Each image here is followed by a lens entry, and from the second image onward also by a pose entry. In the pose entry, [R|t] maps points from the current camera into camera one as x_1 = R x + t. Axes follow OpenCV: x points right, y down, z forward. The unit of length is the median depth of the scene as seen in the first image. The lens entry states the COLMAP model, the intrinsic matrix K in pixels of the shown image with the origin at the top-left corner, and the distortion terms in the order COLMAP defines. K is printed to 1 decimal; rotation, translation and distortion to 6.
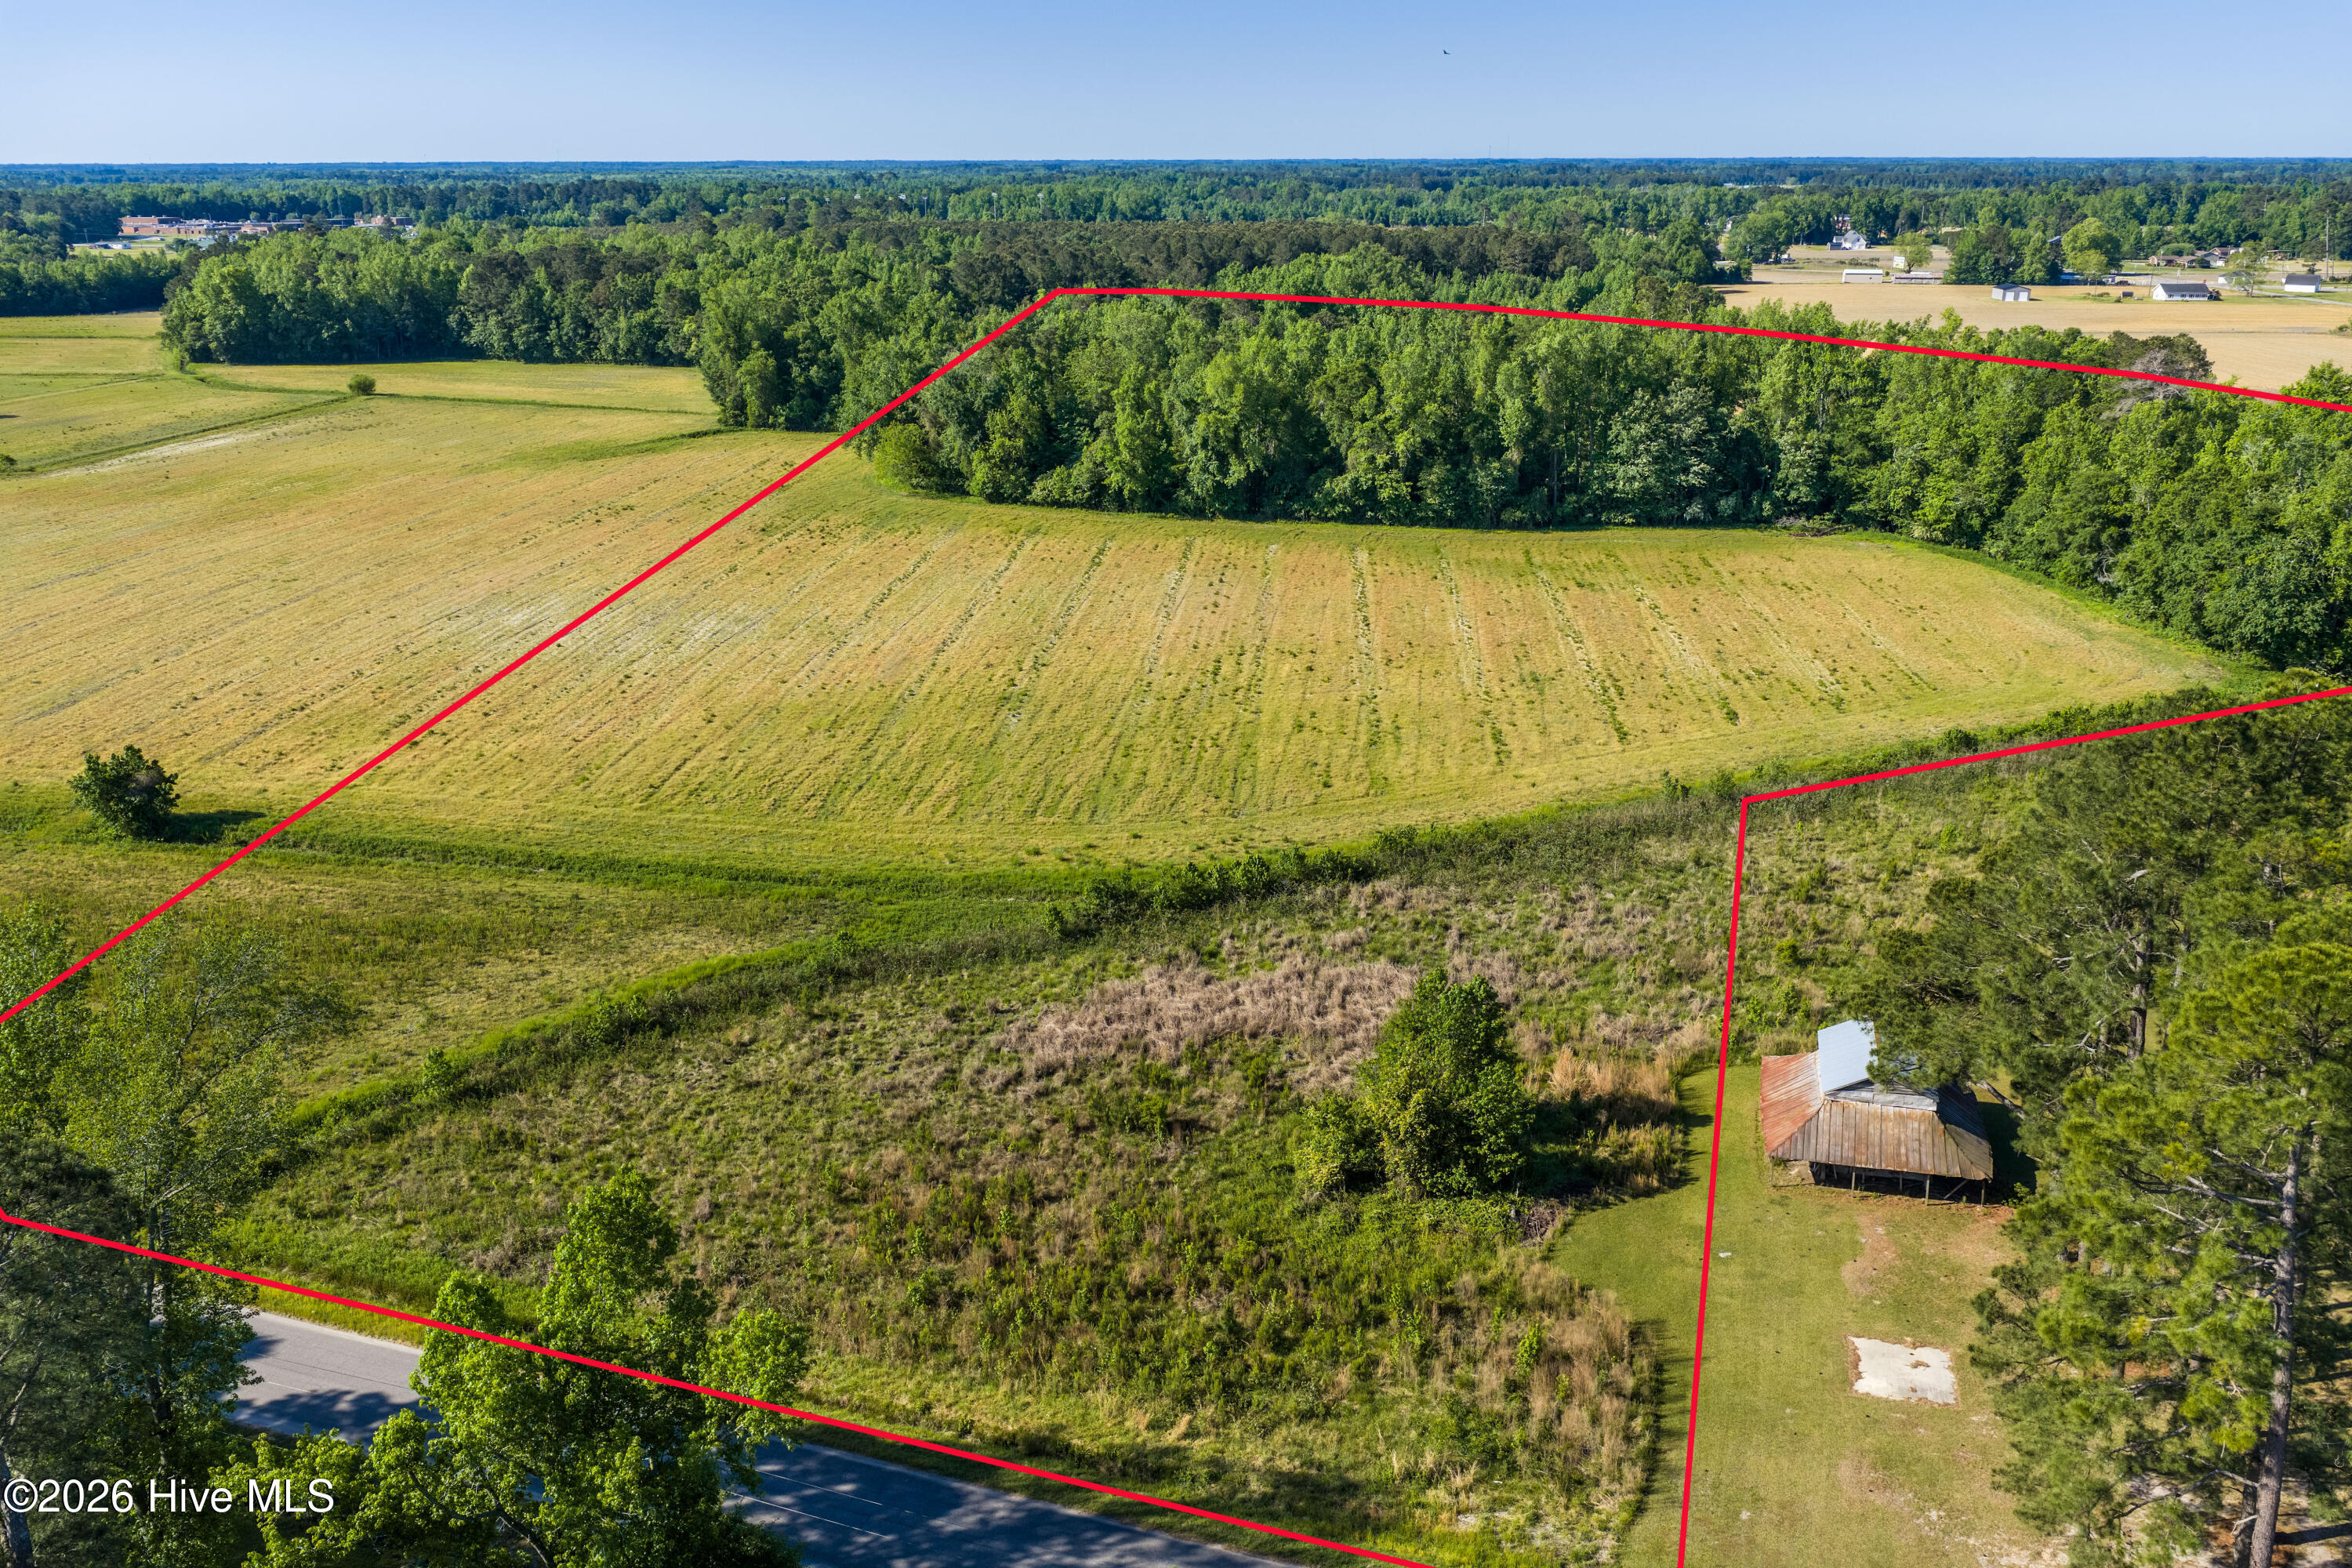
lens RADIAL K [[1951.8, 0, 1174.6], [0, 1951.8, 794.6], [0, 0, 1]] dist [0.016928, -0.040452]
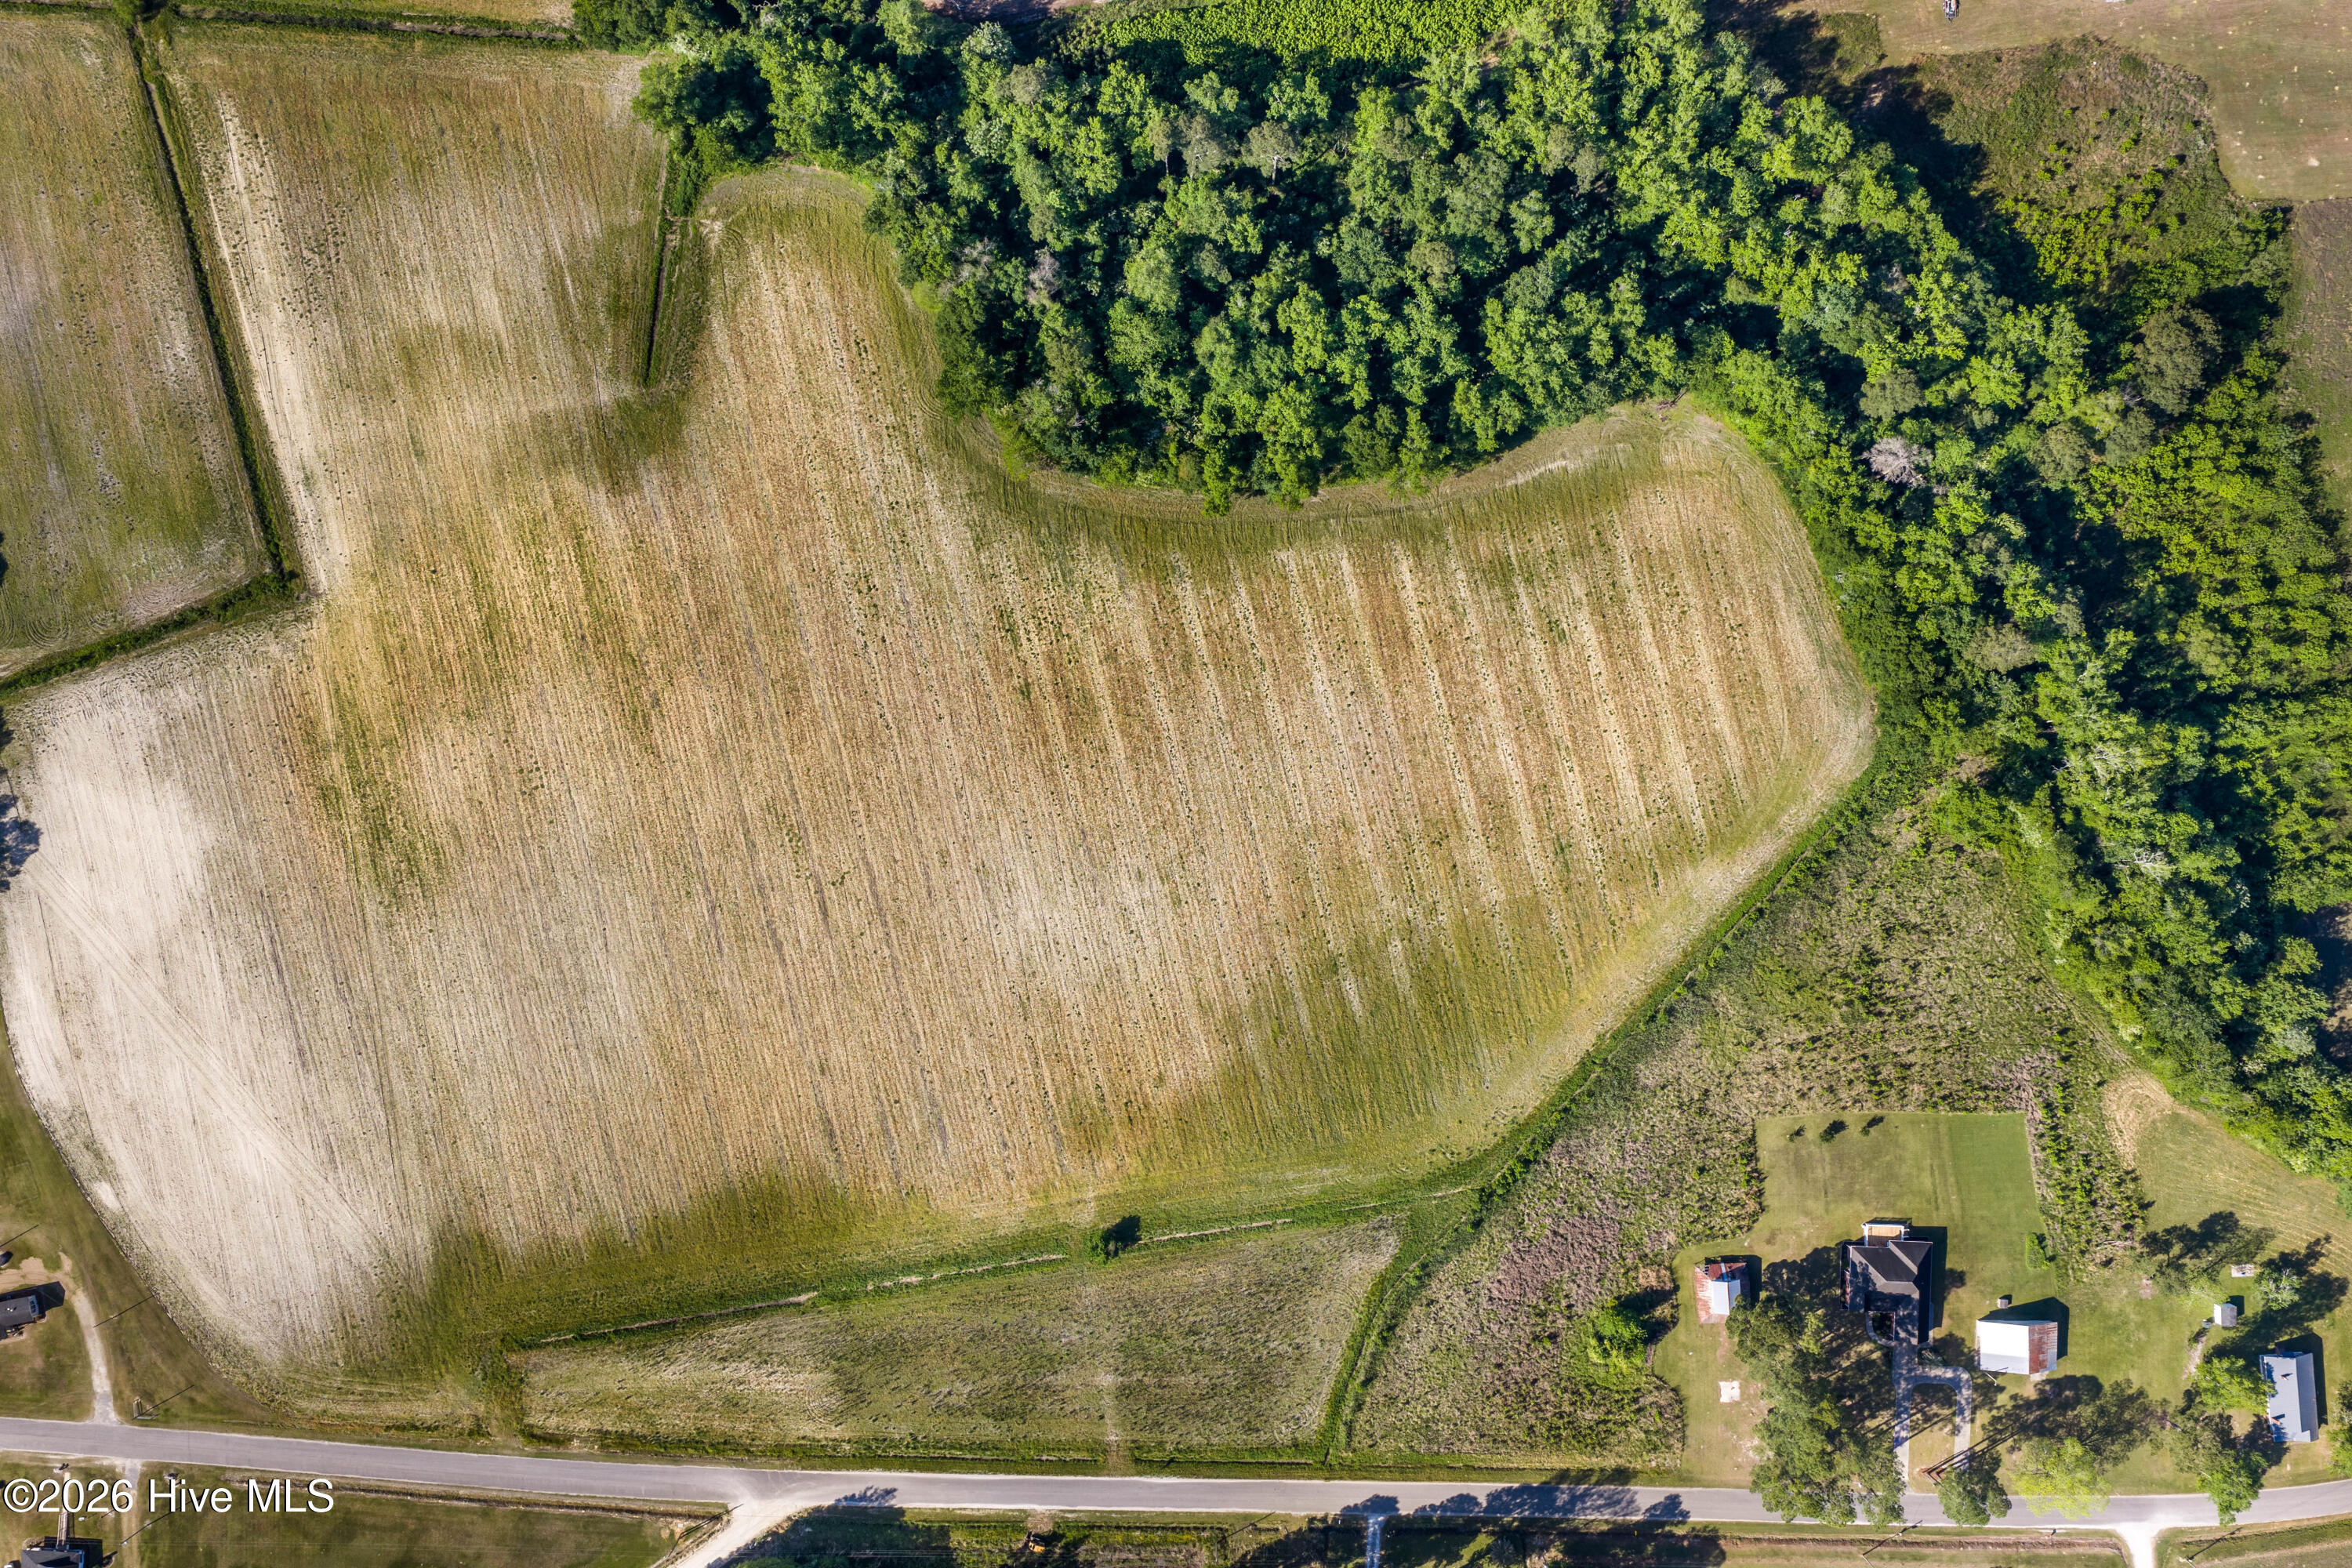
lens RADIAL K [[1951.8, 0, 1165.2], [0, 1951.8, 785.7], [0, 0, 1]] dist [0.016928, -0.040452]
pose [[0.943091, -0.332533, 0.001299, -0.196227], [0.103289, 0.296644, 0.949386, -2.127121], [-0.316088, -0.895223, 0.314109, 0.549145]]
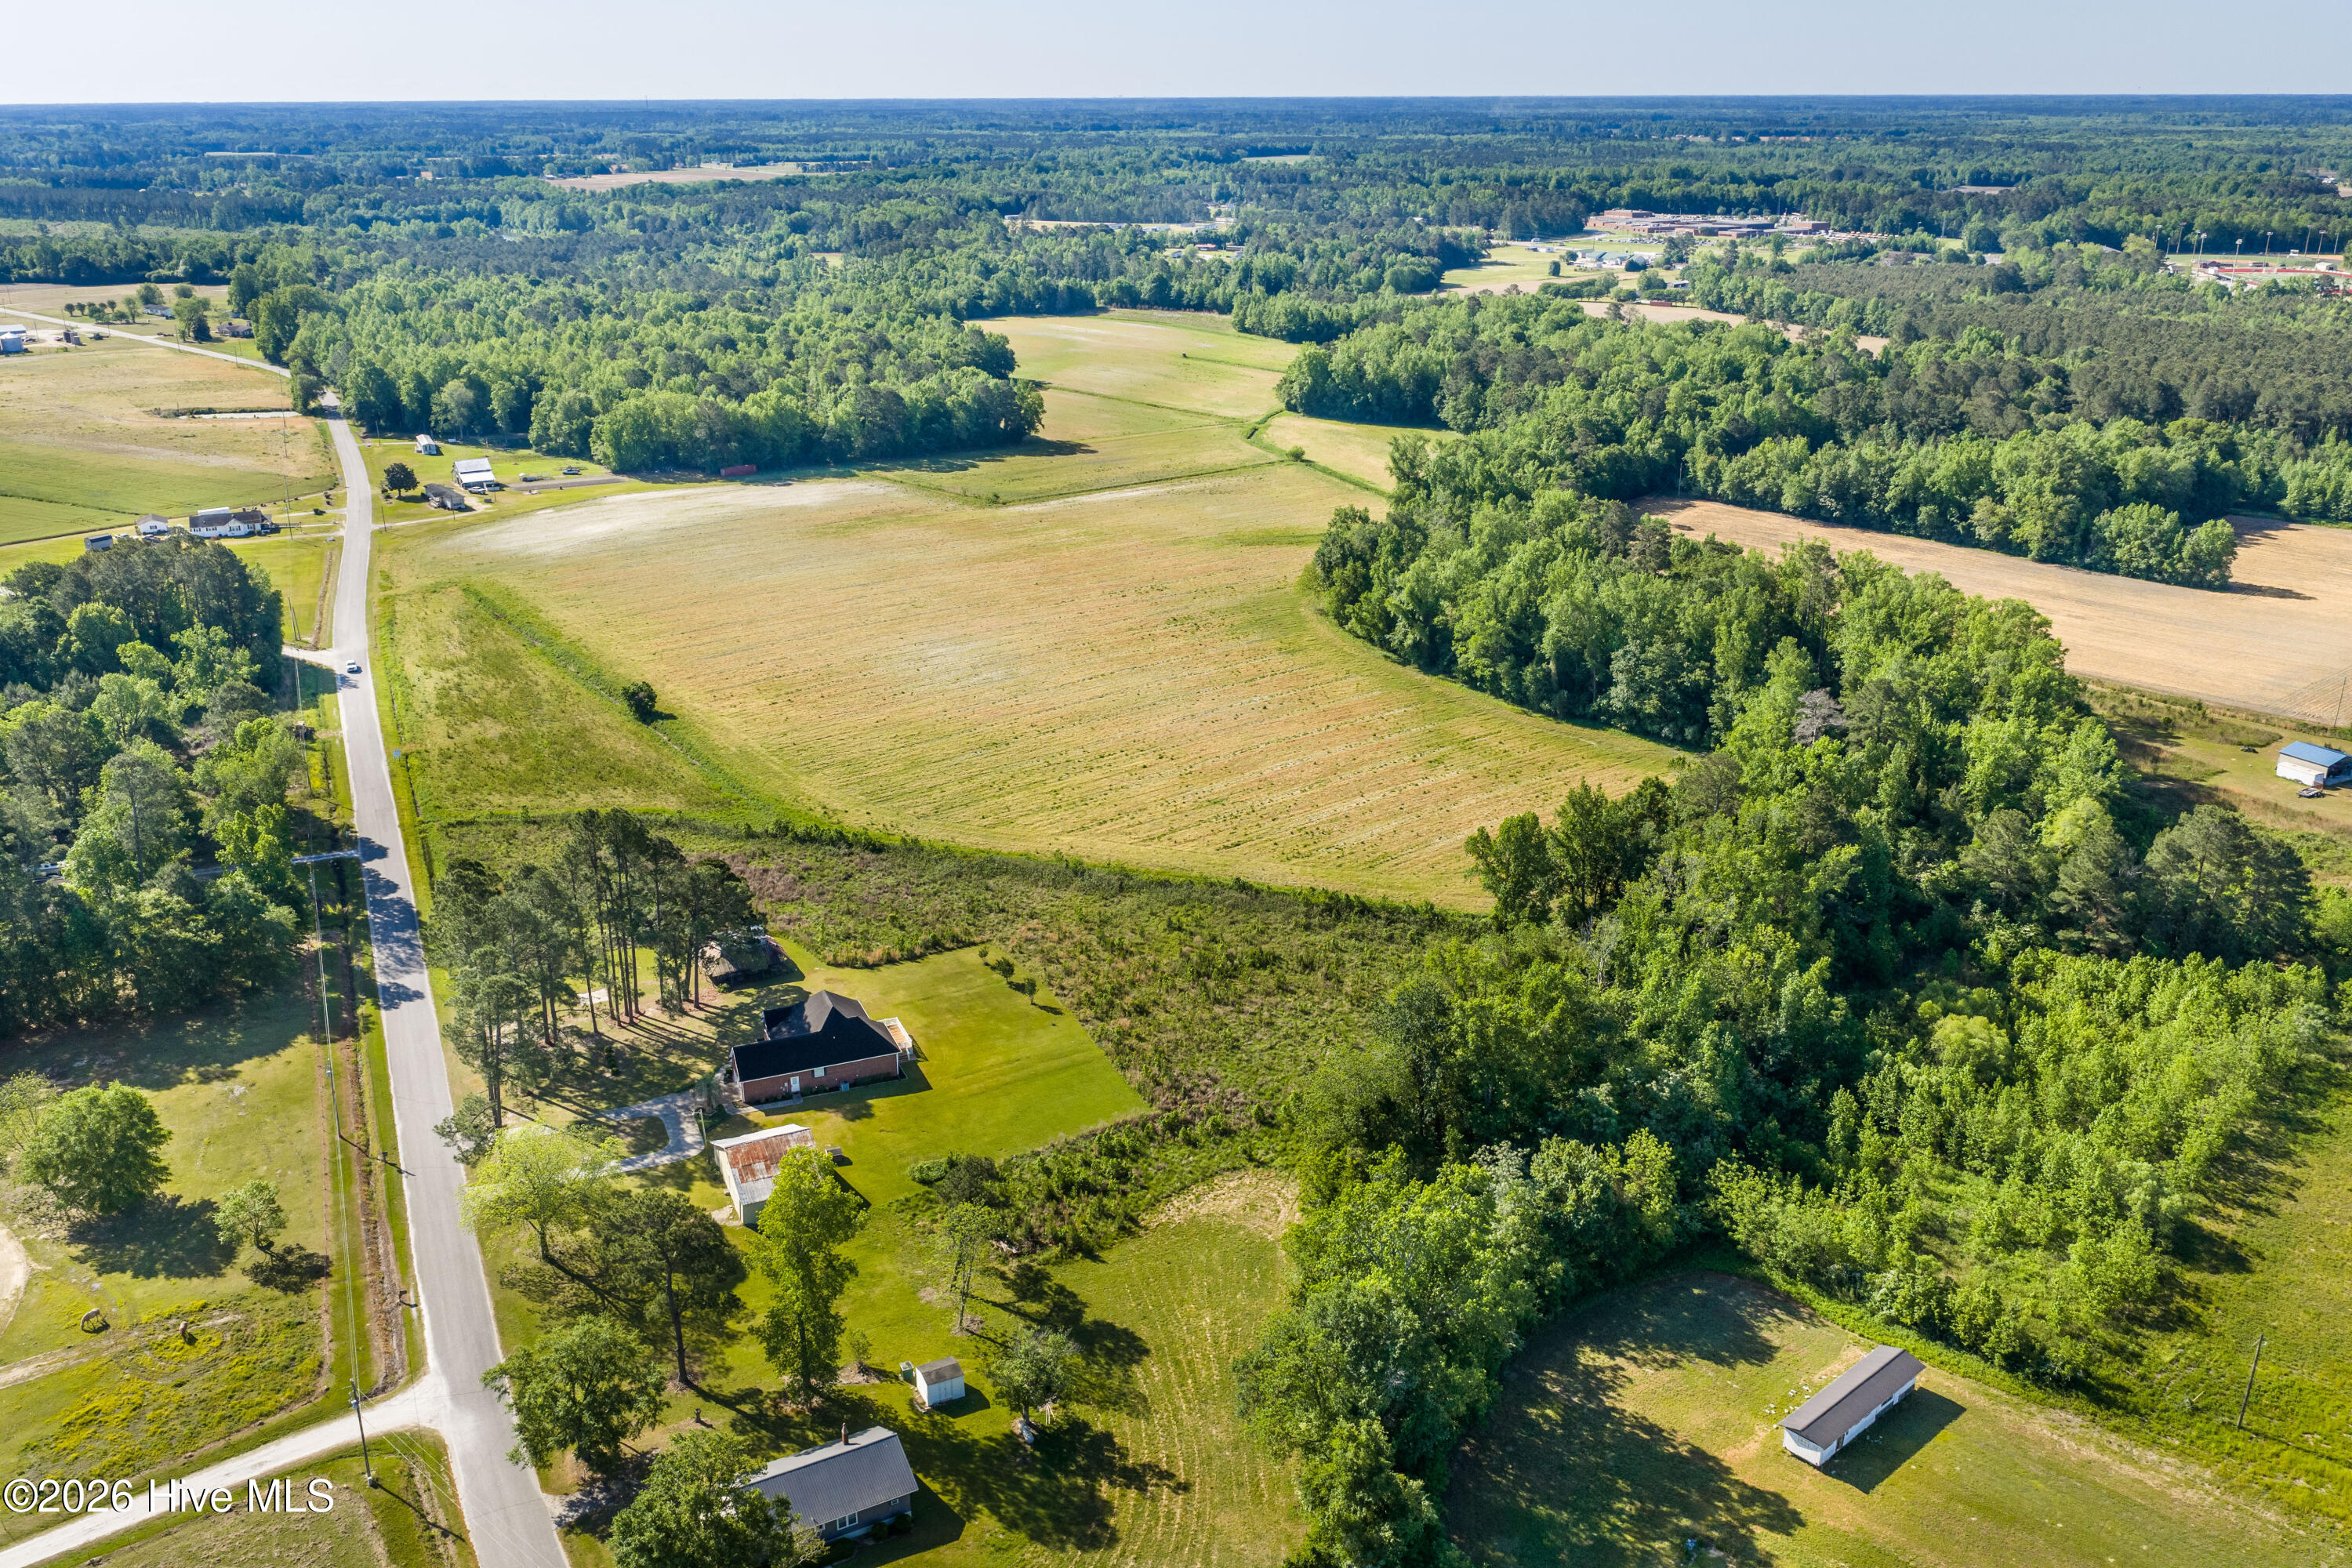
lens RADIAL K [[1951.8, 0, 1175.9], [0, 1951.8, 779.8], [0, 0, 1]] dist [0.016928, -0.040452]
pose [[0.699093, 0.238866, -0.673952, 1.362384], [-0.219600, 0.968723, 0.115548, -0.279047], [0.680474, 0.067221, 0.729683, -0.315485]]
